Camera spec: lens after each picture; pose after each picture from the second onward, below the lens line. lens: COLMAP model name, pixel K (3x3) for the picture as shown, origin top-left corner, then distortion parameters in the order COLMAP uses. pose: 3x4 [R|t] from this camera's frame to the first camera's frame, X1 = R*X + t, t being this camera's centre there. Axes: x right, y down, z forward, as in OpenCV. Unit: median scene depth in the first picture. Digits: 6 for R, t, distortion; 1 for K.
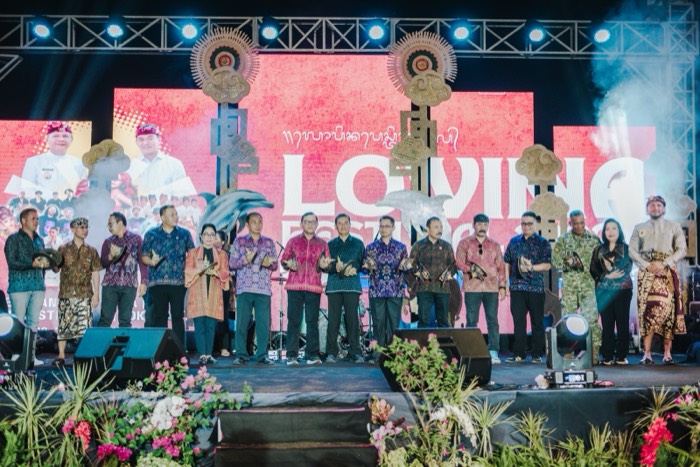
lens RADIAL K [[1137.0, 0, 347.1], [0, 1137.0, 238.7], [0, 0, 1]] dist [0.027380, 0.000000]
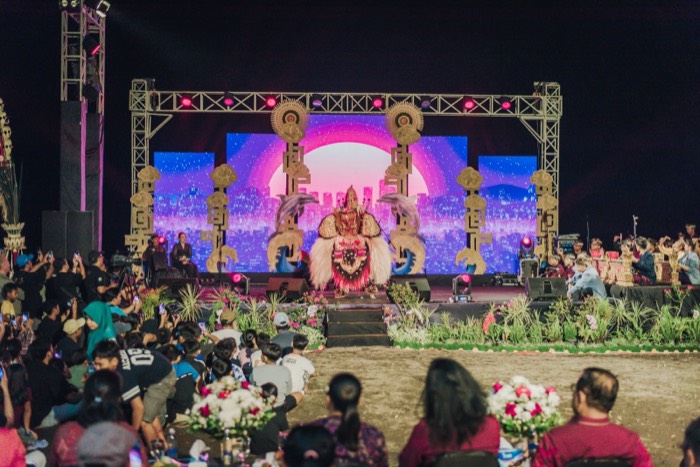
lens RADIAL K [[1137.0, 0, 348.9], [0, 1137.0, 232.0], [0, 0, 1]] dist [0.027380, 0.000000]
pose [[0.999814, 0.001965, 0.019172, -0.052210], [-0.003140, 0.998105, 0.061458, -0.091224], [-0.019015, -0.061507, 0.997926, -0.764089]]
